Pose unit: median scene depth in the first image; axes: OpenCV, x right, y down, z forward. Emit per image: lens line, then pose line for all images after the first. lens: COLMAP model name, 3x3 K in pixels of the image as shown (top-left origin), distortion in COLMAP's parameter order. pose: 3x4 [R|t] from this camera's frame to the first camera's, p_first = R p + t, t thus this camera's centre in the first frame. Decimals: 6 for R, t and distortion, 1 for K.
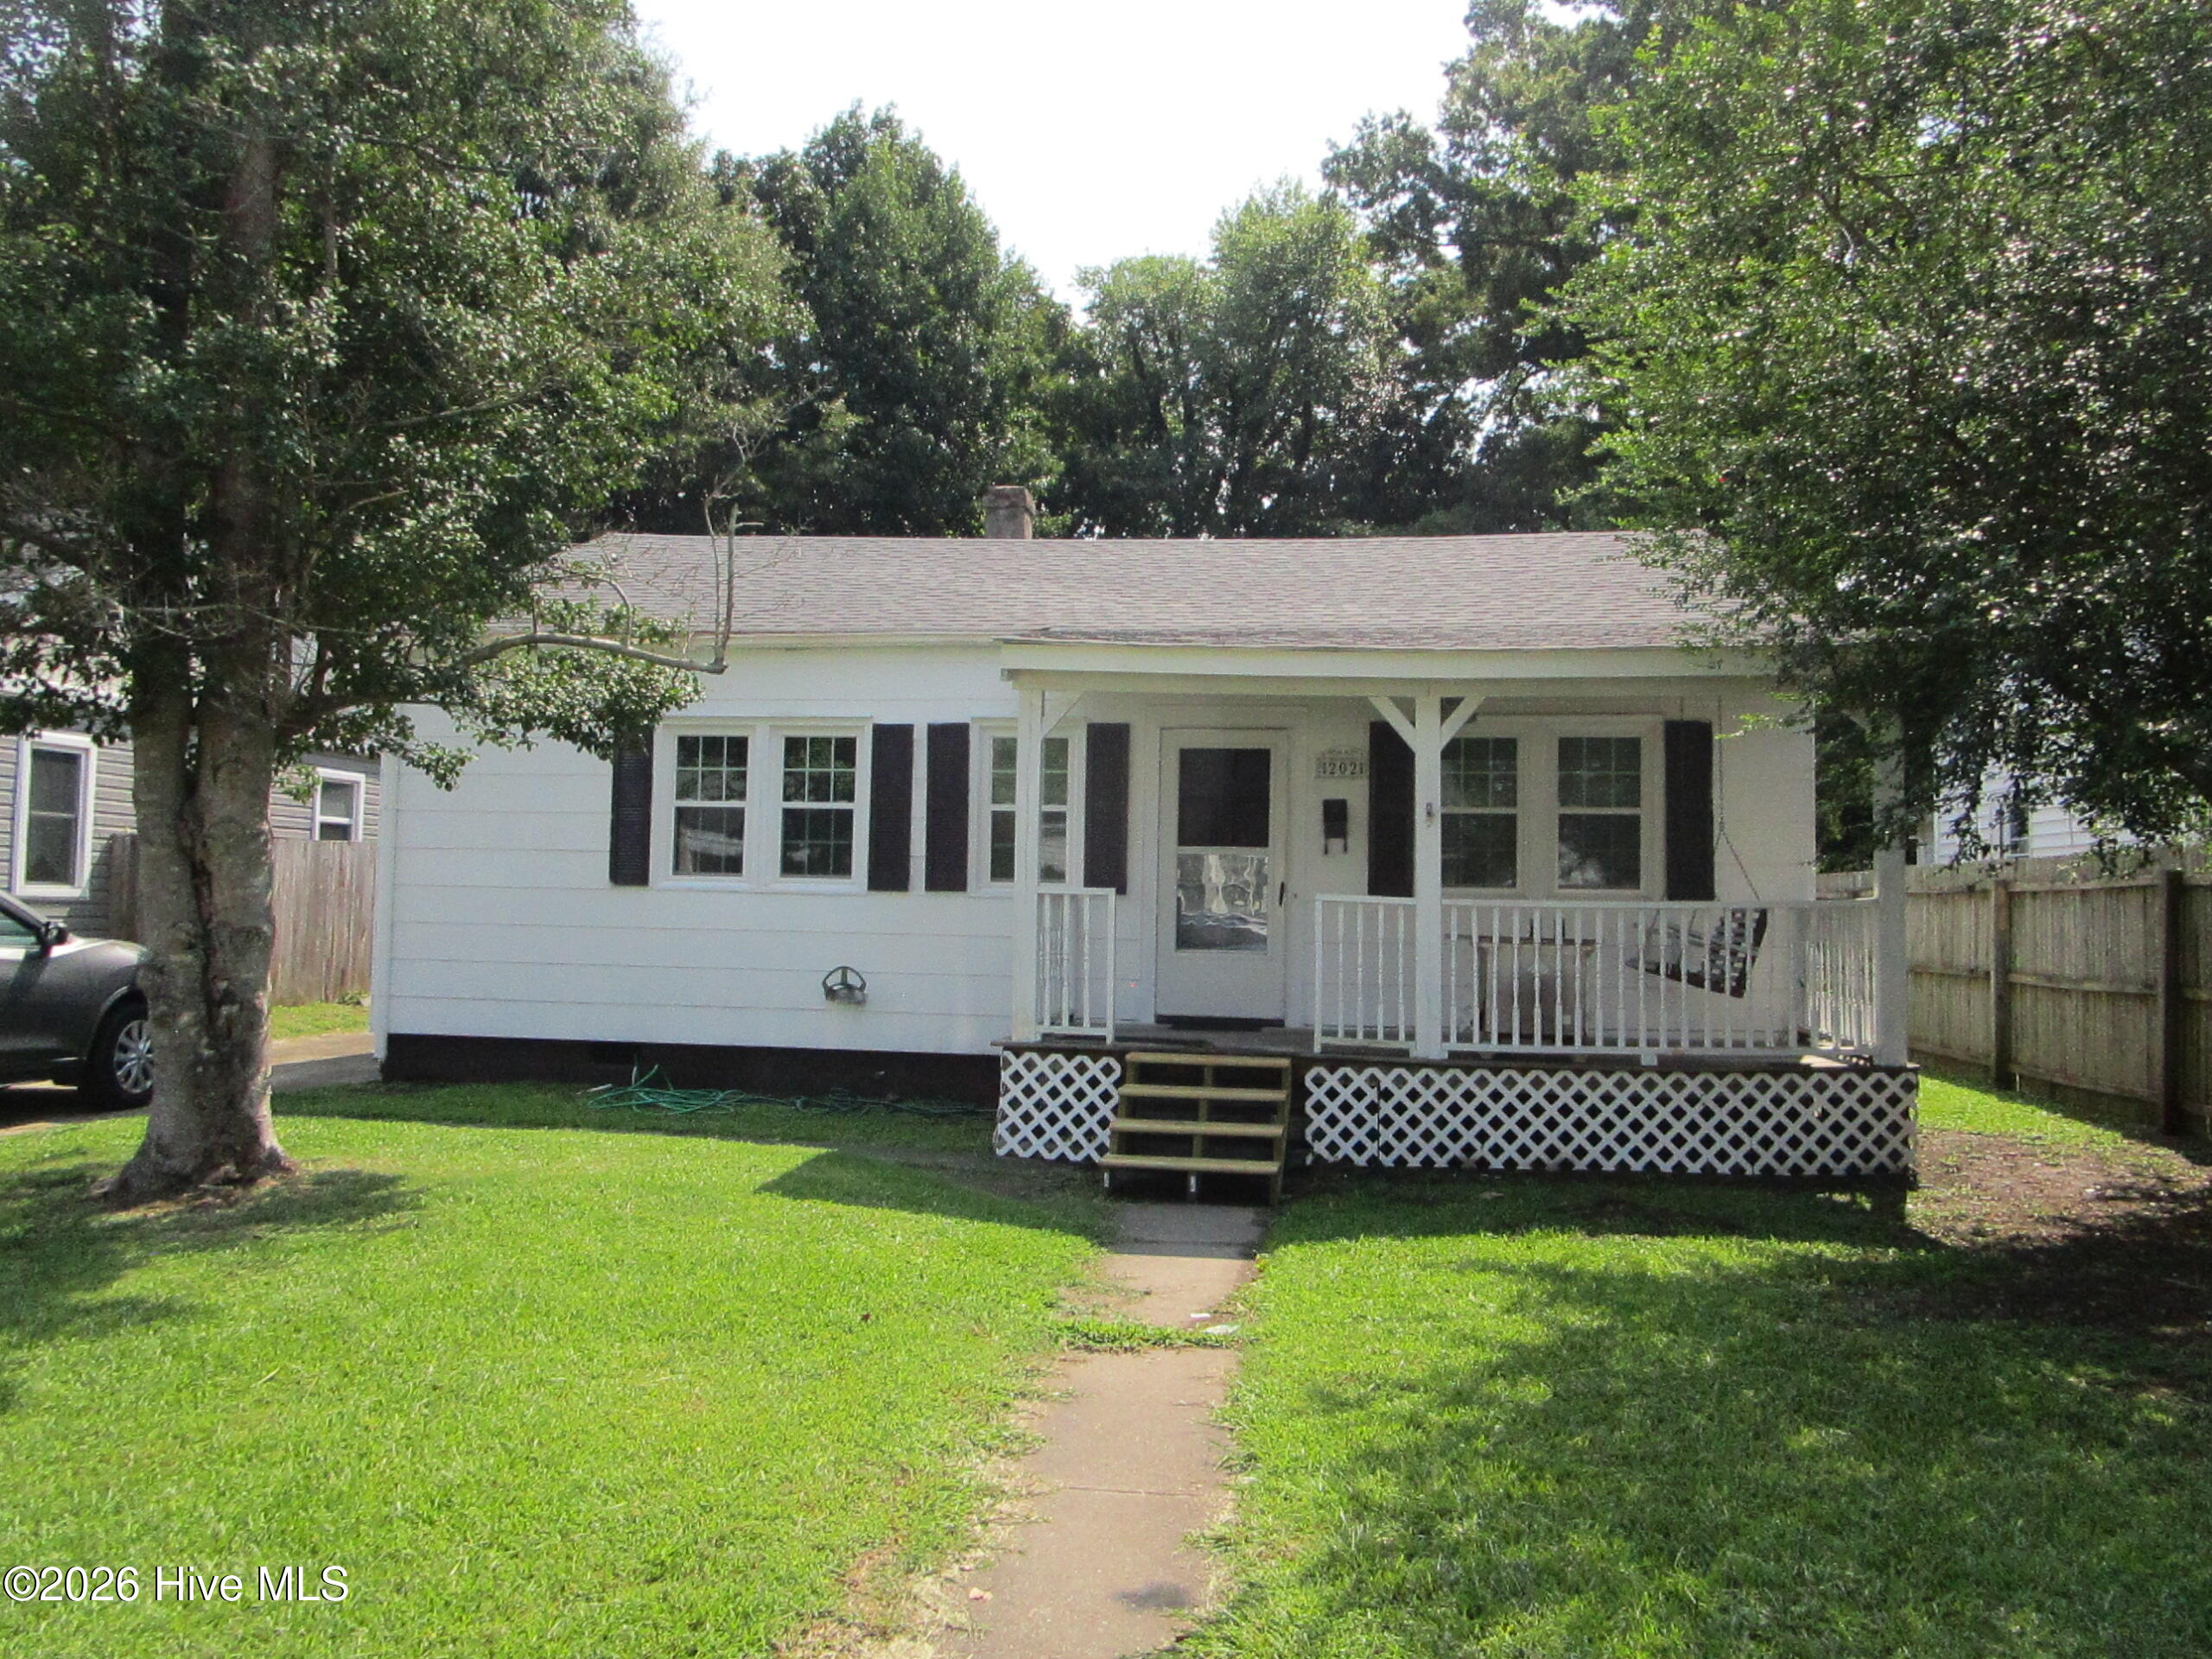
lens RADIAL K [[1576.9, 0, 1098.3], [0, 1576.9, 807.2], [0, 0, 1]] dist [-0.030750, 0.015486]
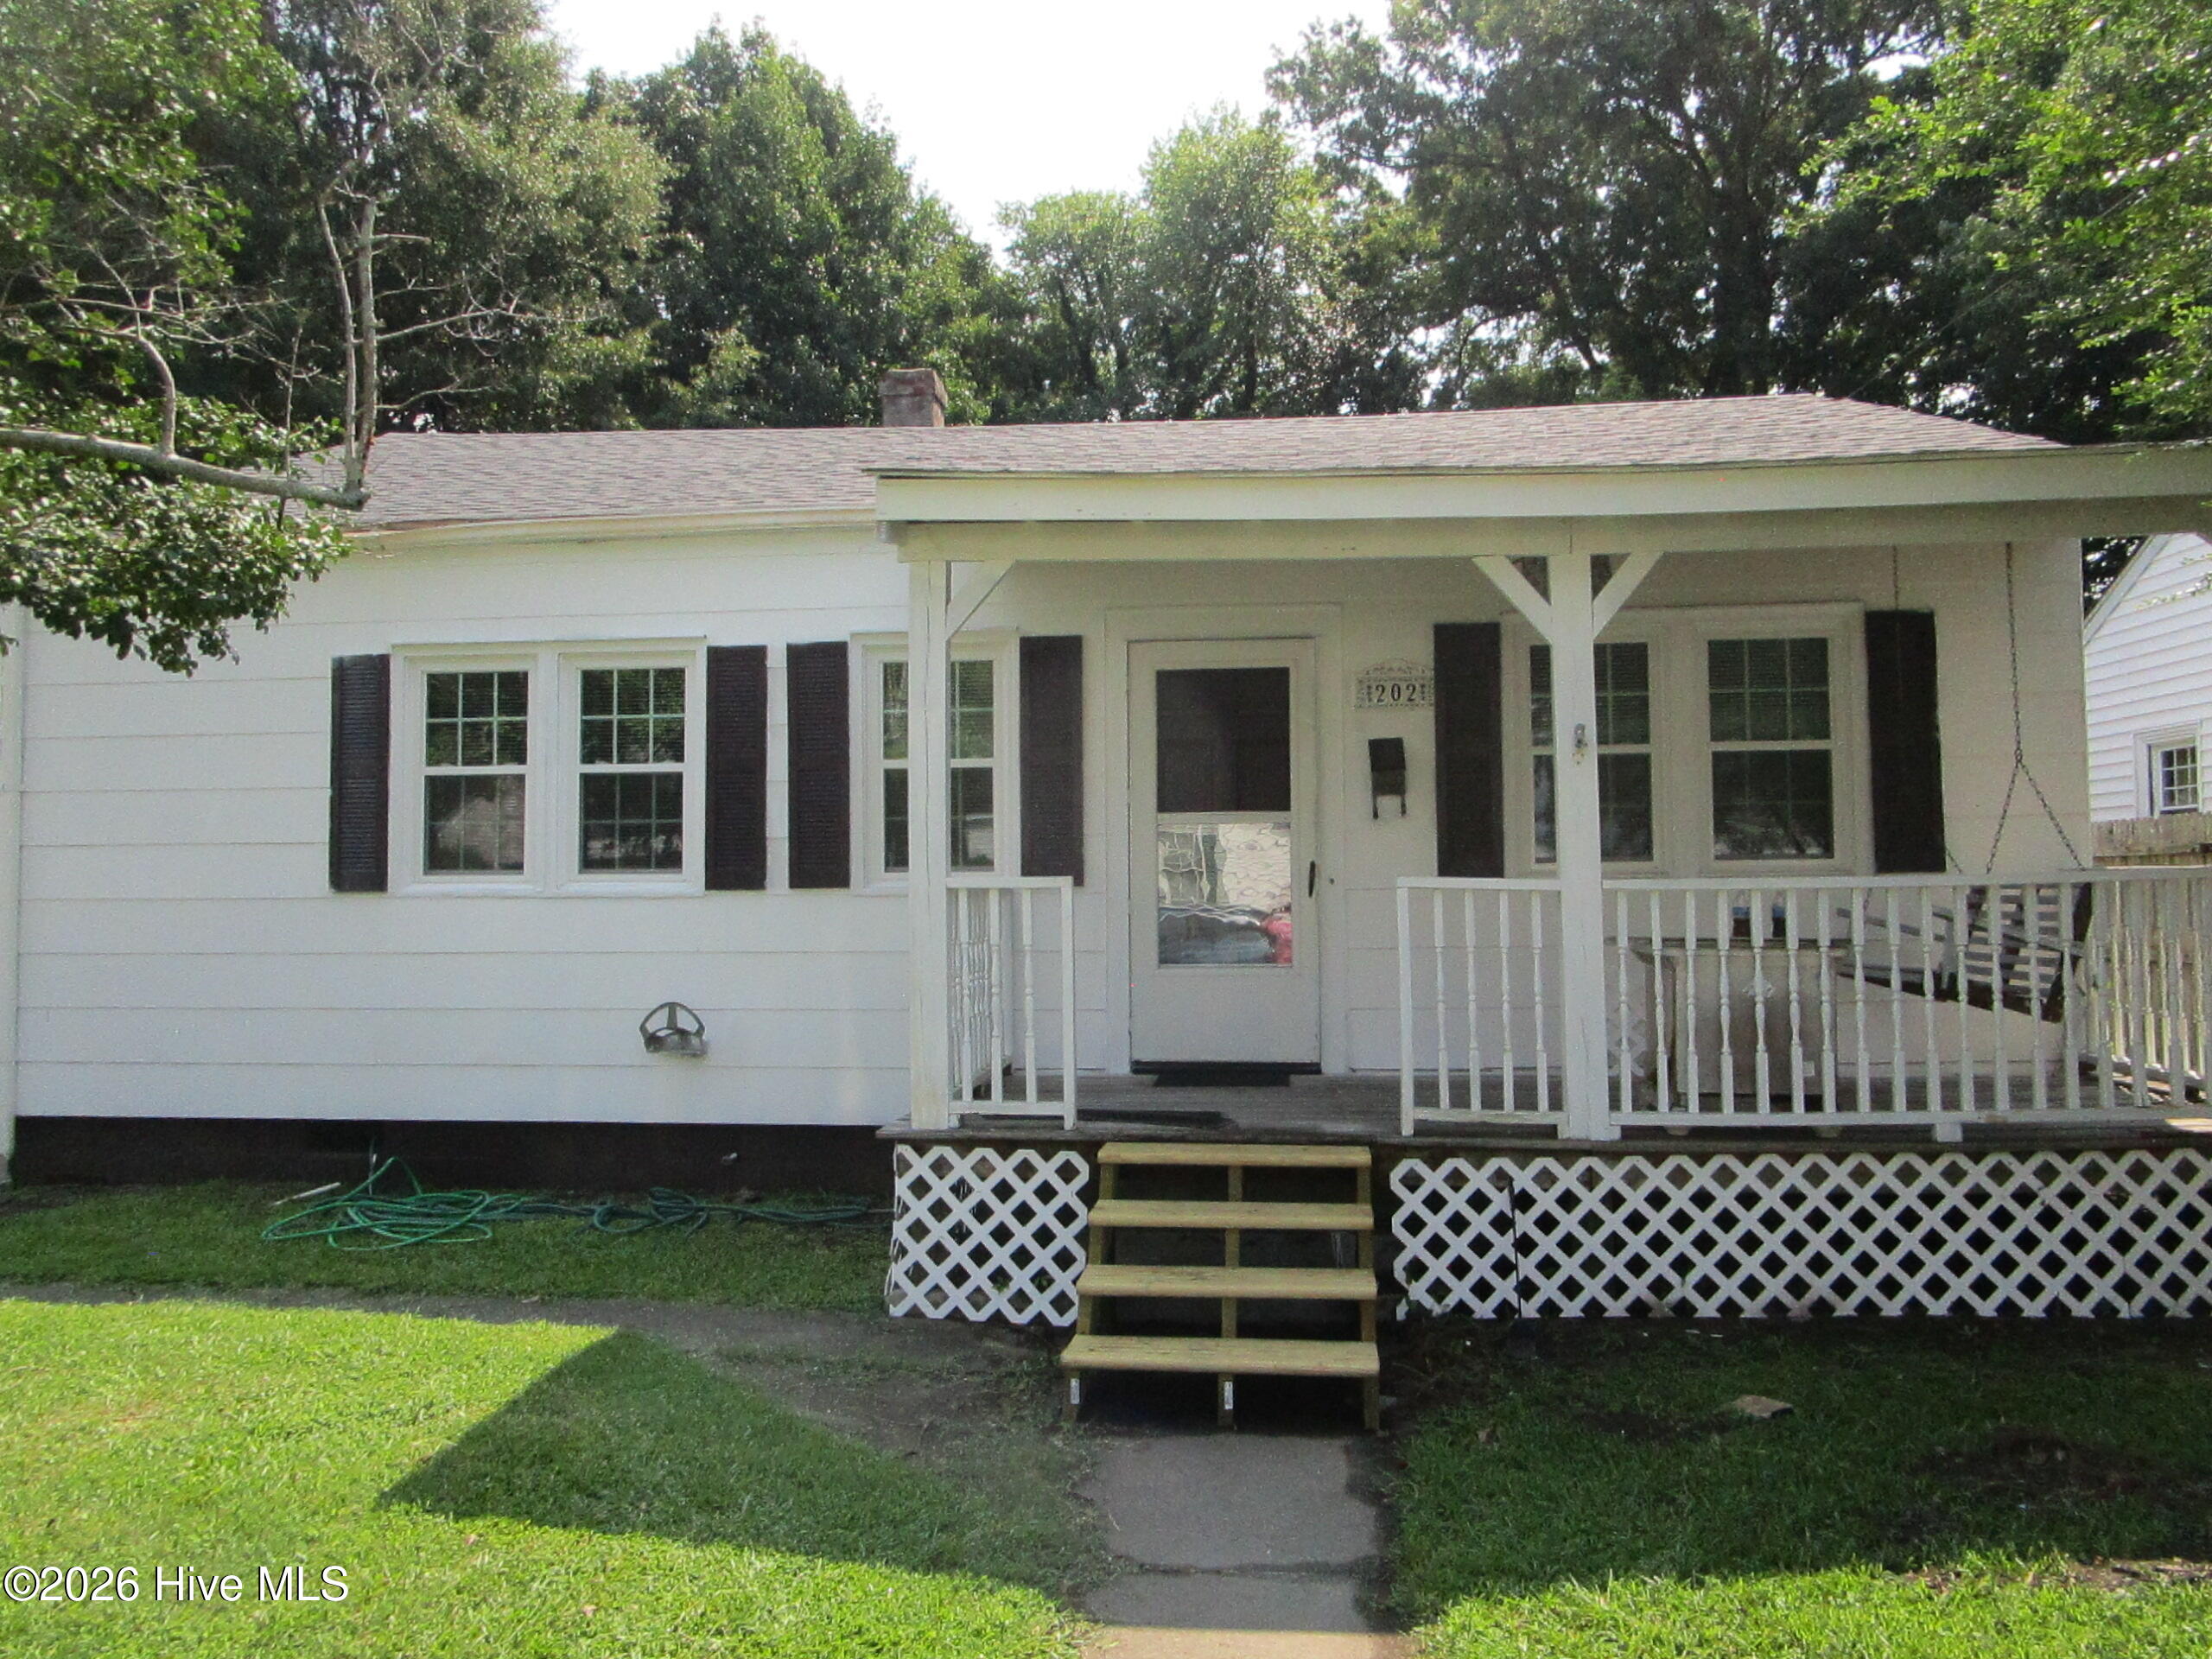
lens RADIAL K [[1576.9, 0, 1116.3], [0, 1576.9, 834.3], [0, 0, 1]] dist [-0.030750, 0.015486]
pose [[0.998331, -0.025162, 0.051980, -0.003103], [0.023920, 0.999417, 0.024368, 0.017029], [-0.052562, -0.023084, 0.998351, 0.324409]]
